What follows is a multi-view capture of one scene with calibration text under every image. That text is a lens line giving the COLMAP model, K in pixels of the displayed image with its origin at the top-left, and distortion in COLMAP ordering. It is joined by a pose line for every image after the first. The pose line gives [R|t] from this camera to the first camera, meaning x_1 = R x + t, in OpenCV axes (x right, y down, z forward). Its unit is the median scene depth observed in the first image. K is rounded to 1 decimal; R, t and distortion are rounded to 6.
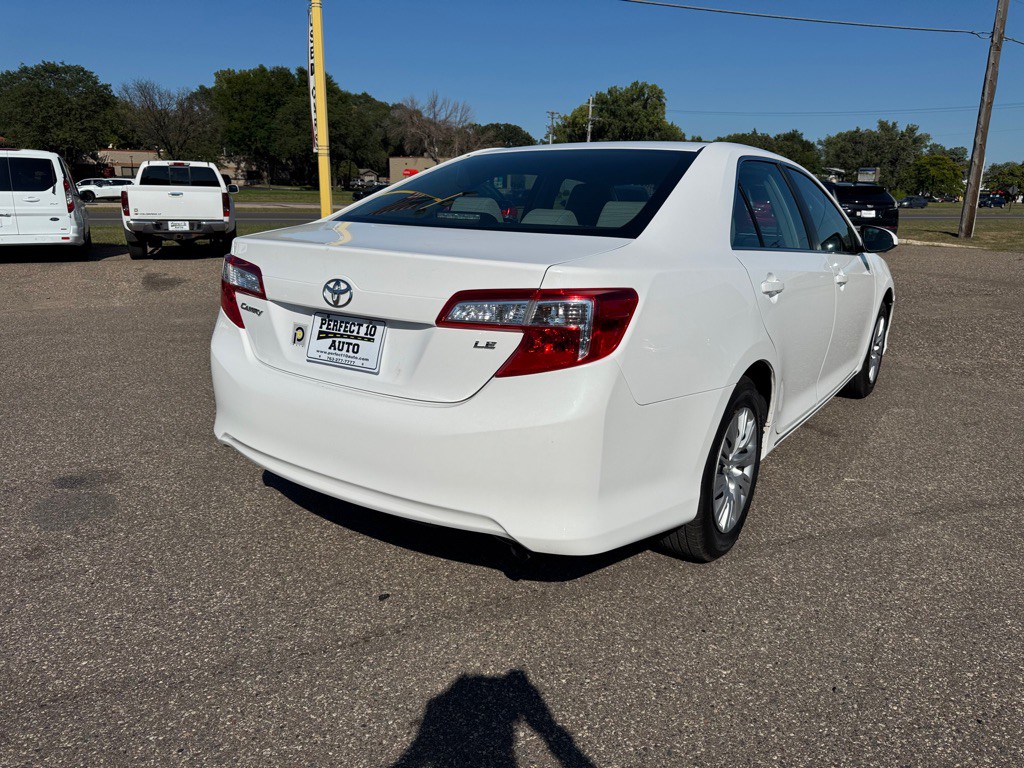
lens RADIAL K [[723.4, 0, 514.9], [0, 723.4, 384.5], [0, 0, 1]] dist [0.033884, -0.043134]
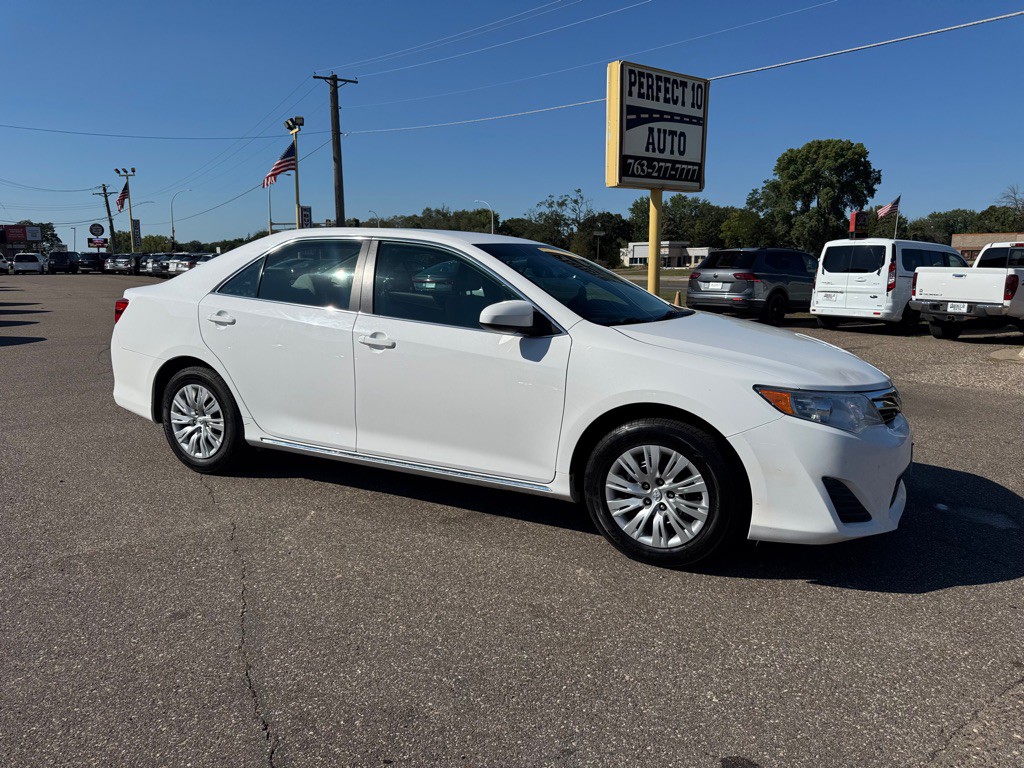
lens RADIAL K [[723.4, 0, 505.1], [0, 723.4, 389.1], [0, 0, 1]] dist [0.033884, -0.043134]
pose [[0.135396, 0.153199, -0.978876, 0.431160], [-0.257907, 0.959364, 0.114472, -0.070398], [0.956636, 0.236960, 0.169405, 0.290222]]
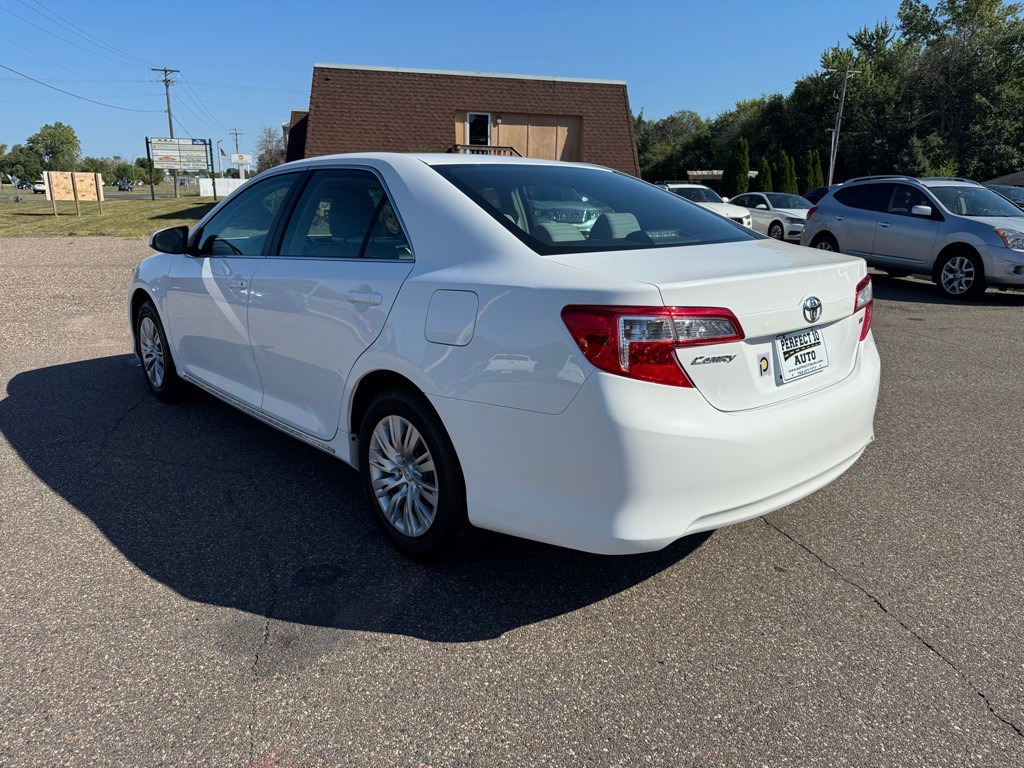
lens RADIAL K [[723.4, 0, 498.0], [0, 723.4, 397.0], [0, 0, 1]] dist [0.033884, -0.043134]
pose [[0.243853, -0.281818, 0.927962, -0.239861], [0.243373, 0.944011, 0.222738, -0.061256], [-0.938779, 0.171525, 0.298787, 0.193926]]
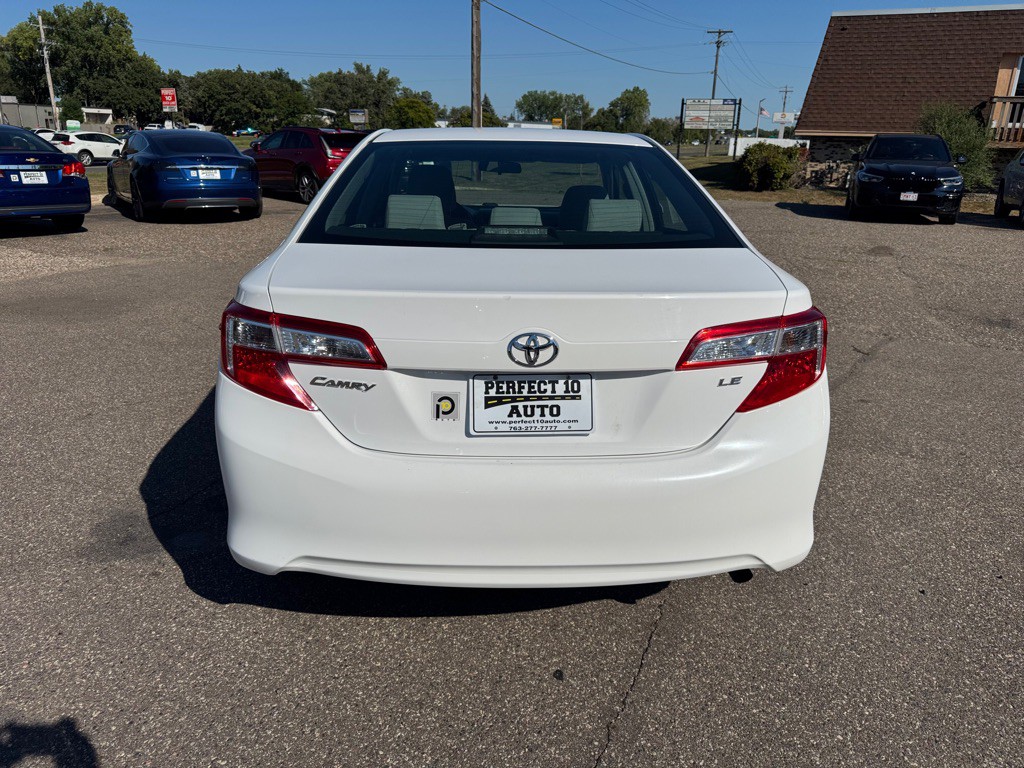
lens RADIAL K [[723.4, 0, 512.2], [0, 723.4, 385.6], [0, 0, 1]] dist [0.033884, -0.043134]
pose [[0.802396, -0.196775, 0.563419, -0.123985], [0.152982, 0.980353, 0.124519, -0.032477], [-0.576851, -0.013721, 0.816734, 0.059324]]
